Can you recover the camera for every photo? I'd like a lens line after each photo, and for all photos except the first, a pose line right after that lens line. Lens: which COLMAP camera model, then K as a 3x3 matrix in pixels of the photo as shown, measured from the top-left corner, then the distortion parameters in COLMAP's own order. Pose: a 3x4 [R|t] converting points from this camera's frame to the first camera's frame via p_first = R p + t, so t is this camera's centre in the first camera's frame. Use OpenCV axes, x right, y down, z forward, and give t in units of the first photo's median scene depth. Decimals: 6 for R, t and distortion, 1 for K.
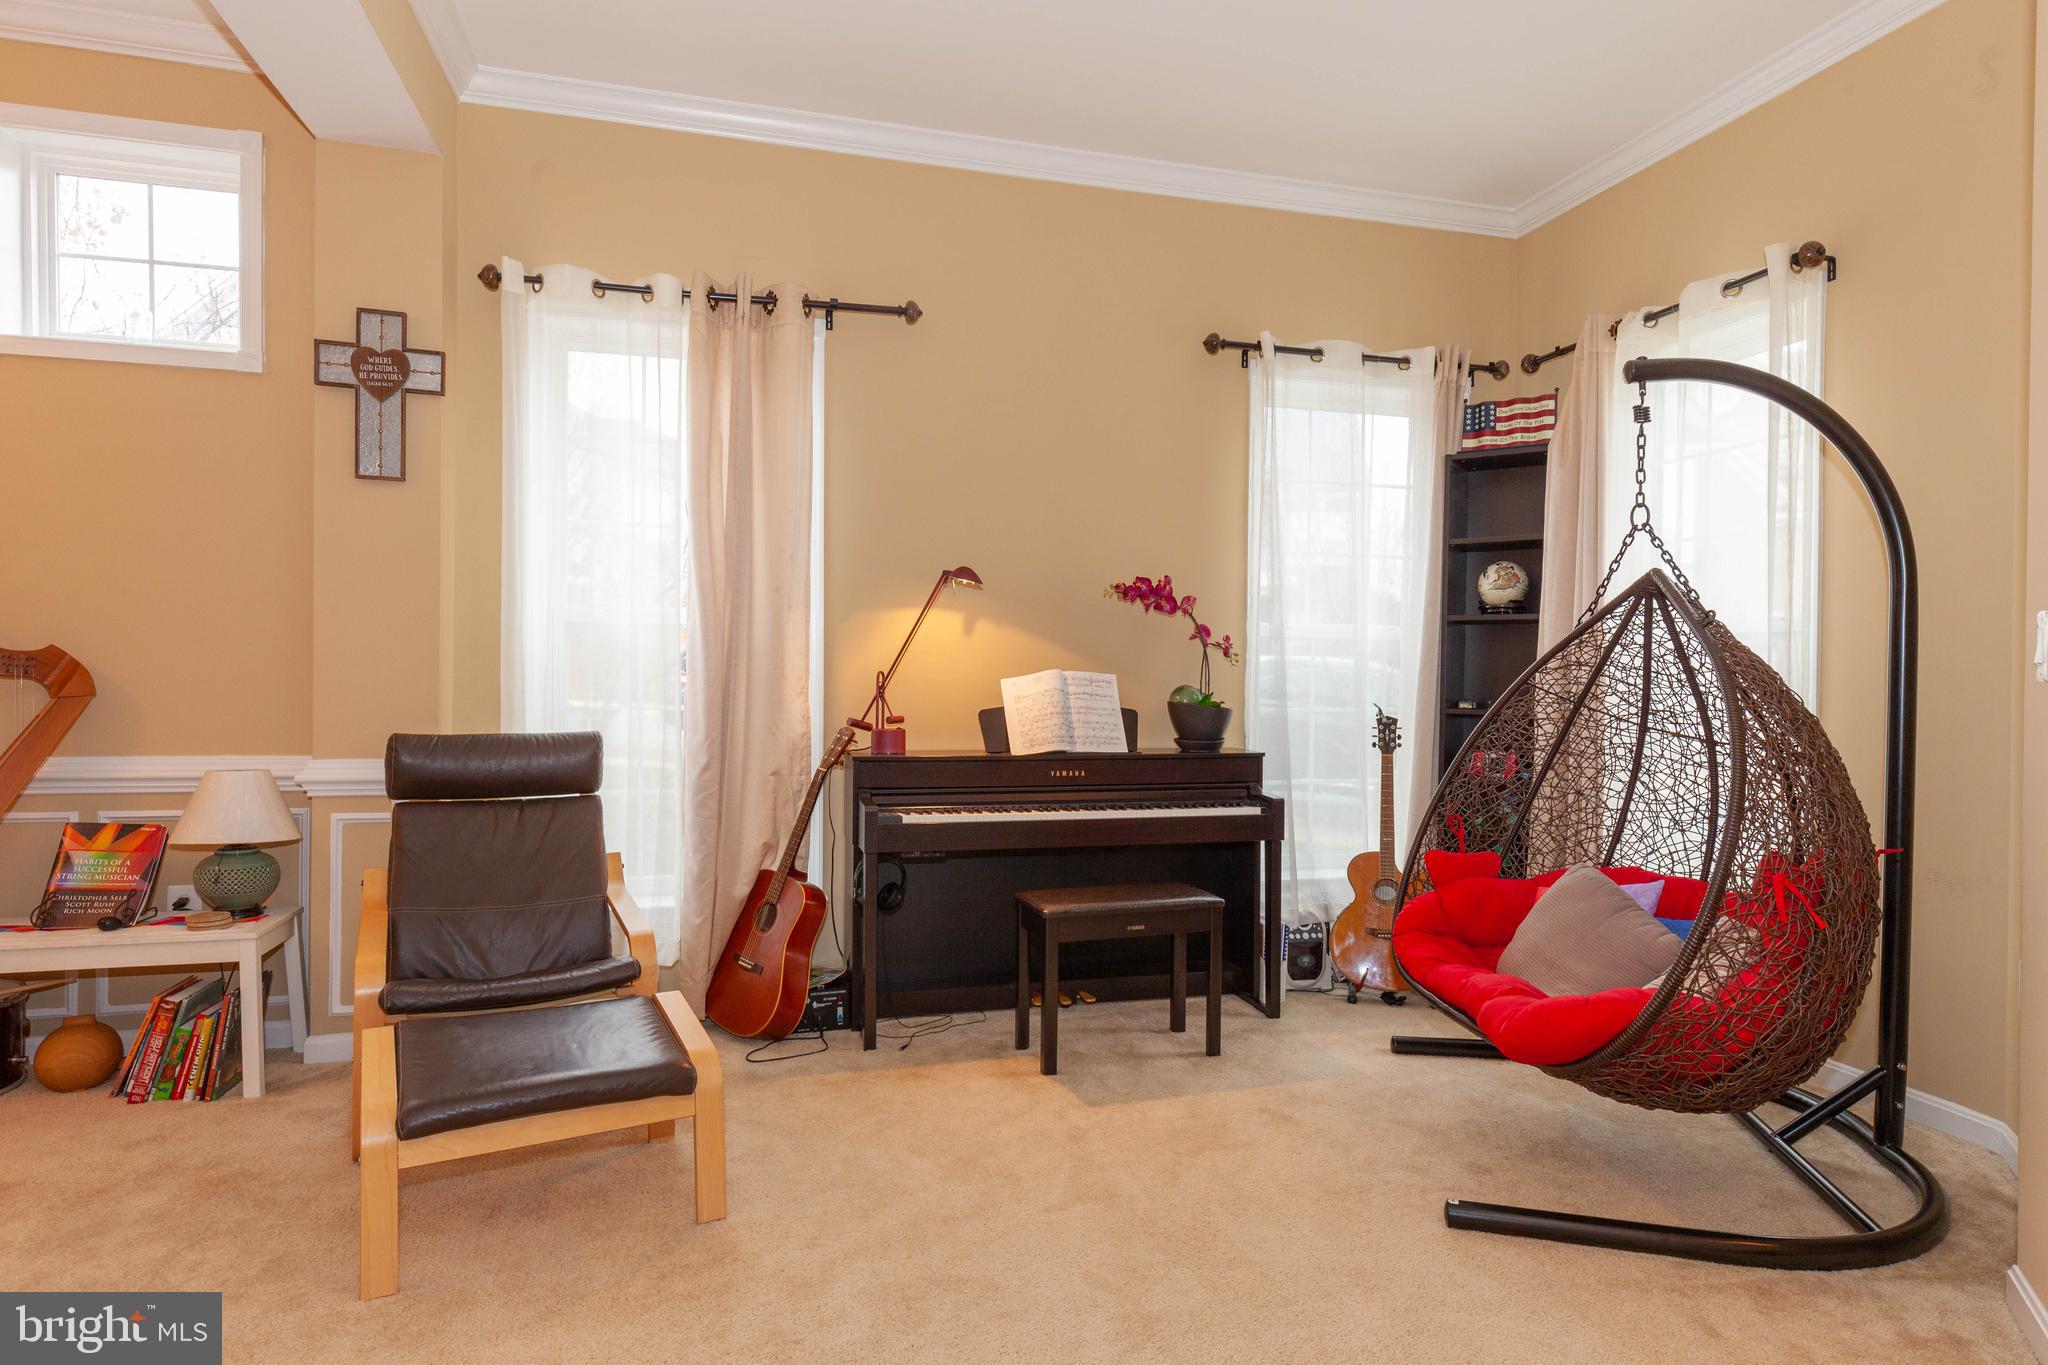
lens RADIAL K [[1098.8, 0, 796.0], [0, 1098.8, 681.7], [0, 0, 1]] dist [0.020275, -0.014452]
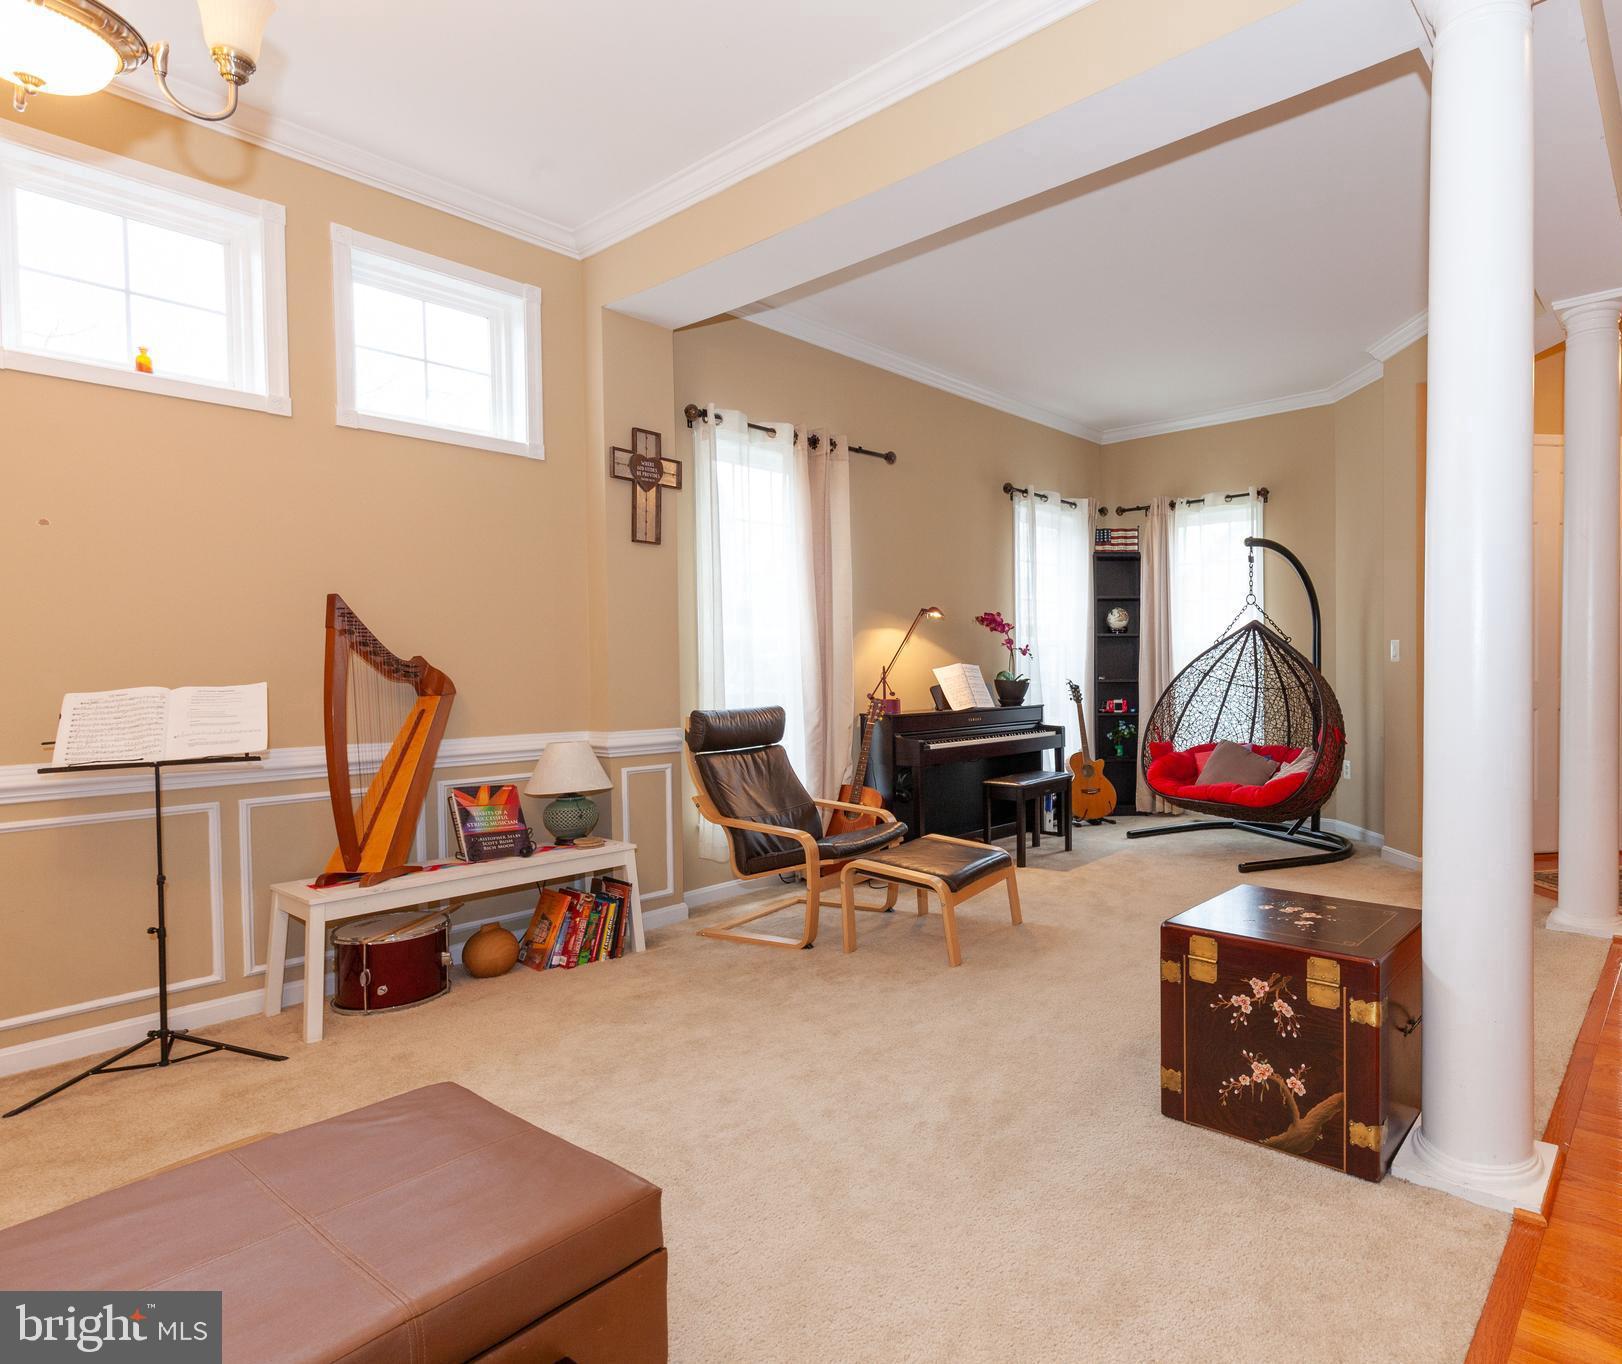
lens RADIAL K [[963.9, 0, 807.2], [0, 963.9, 684.6], [0, 0, 1]] dist [0.005865, 0.000492]
pose [[0.841123, -0.027455, 0.540146, -0.867065], [0.021268, 0.999617, 0.017689, -0.009654], [-0.540425, -0.003391, 0.841385, -0.210929]]
